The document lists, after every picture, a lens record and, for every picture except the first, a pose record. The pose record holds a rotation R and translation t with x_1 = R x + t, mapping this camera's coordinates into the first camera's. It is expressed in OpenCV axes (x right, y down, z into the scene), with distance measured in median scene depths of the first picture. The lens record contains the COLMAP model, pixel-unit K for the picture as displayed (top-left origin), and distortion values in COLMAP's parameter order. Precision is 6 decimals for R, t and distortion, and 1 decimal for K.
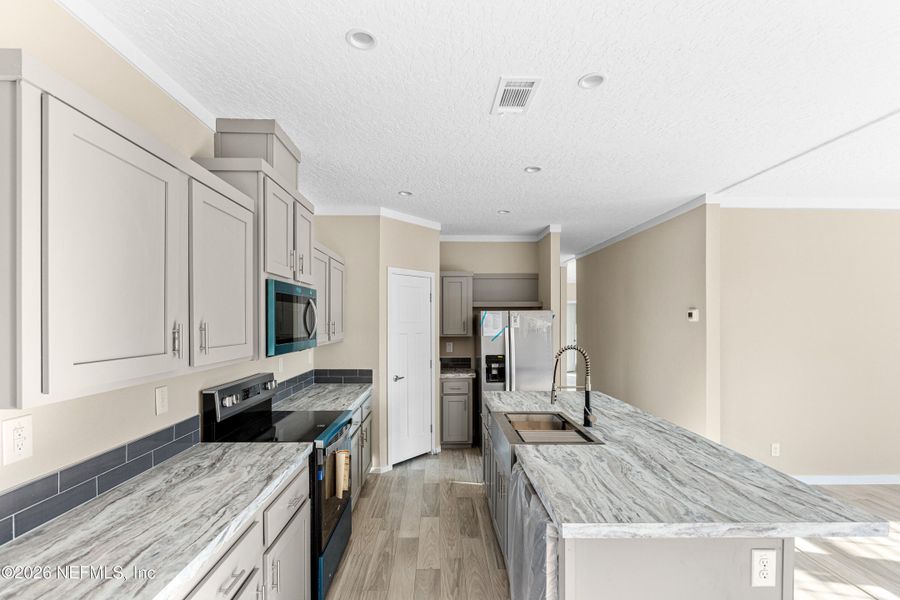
lens RADIAL K [[413.8, 0, 445.4], [0, 413.8, 320.7], [0, 0, 1]] dist [0.000157, 0.000227]
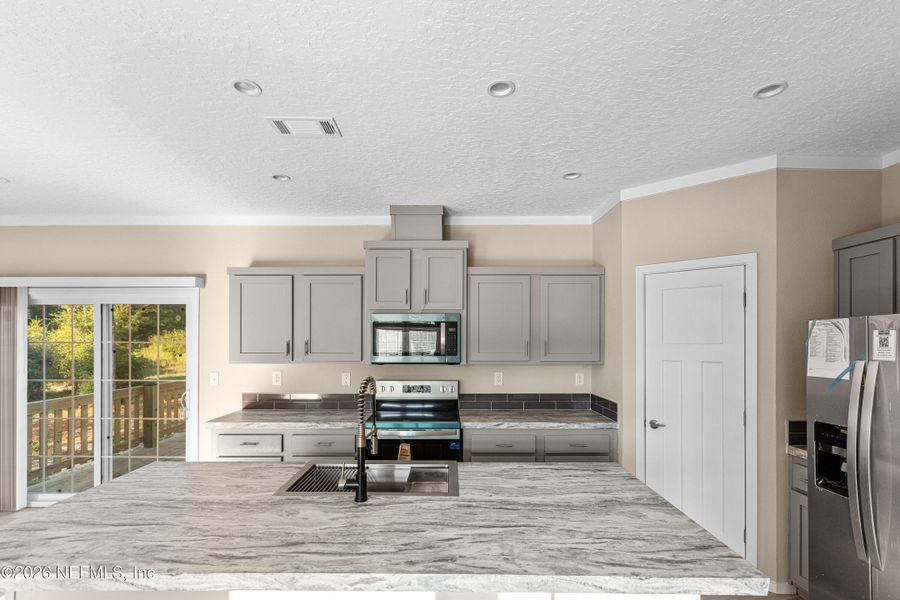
lens RADIAL K [[420.0, 0, 450.2], [0, 420.0, 337.1], [0, 0, 1]] dist [0.000644, -0.000027]
pose [[-0.022990, -0.004958, -0.999723, 1.106419], [-0.001574, 0.999987, -0.004923, -0.003599], [0.999734, 0.001460, -0.022998, 1.261816]]
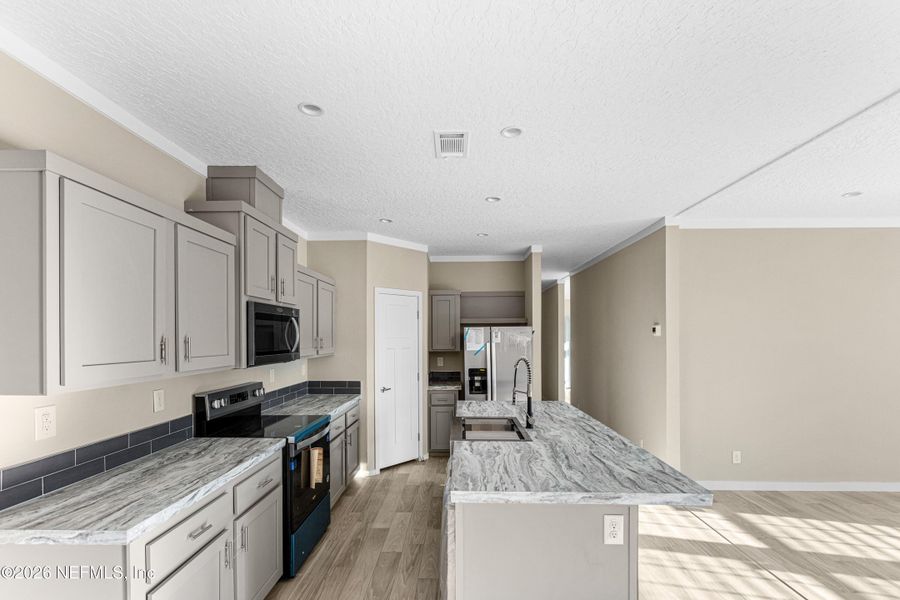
lens RADIAL K [[420.0, 0, 450.2], [0, 420.0, 337.1], [0, 0, 1]] dist [0.000644, -0.000027]
pose [[0.999128, -0.003903, -0.041567, 0.191279], [0.003849, 0.999992, -0.001370, 0.006545], [0.041572, 0.001209, 0.999135, -0.175023]]
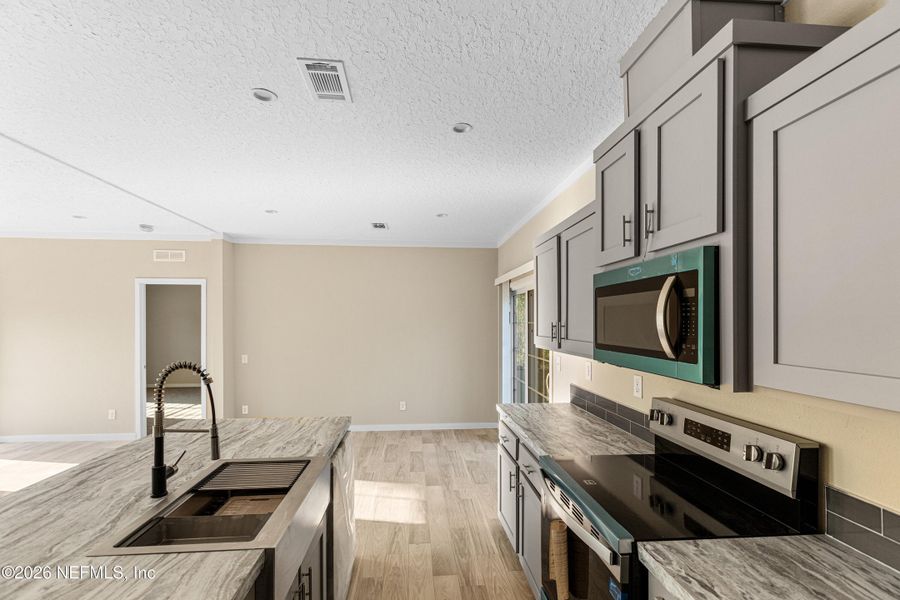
lens RADIAL K [[413.8, 0, 445.4], [0, 413.8, 320.7], [0, 0, 1]] dist [0.000157, 0.000227]
pose [[-0.998214, -0.002316, -0.059693, -0.038350], [-0.002508, 0.999992, 0.003139, -0.002876], [0.059685, 0.003283, -0.998212, 1.774196]]
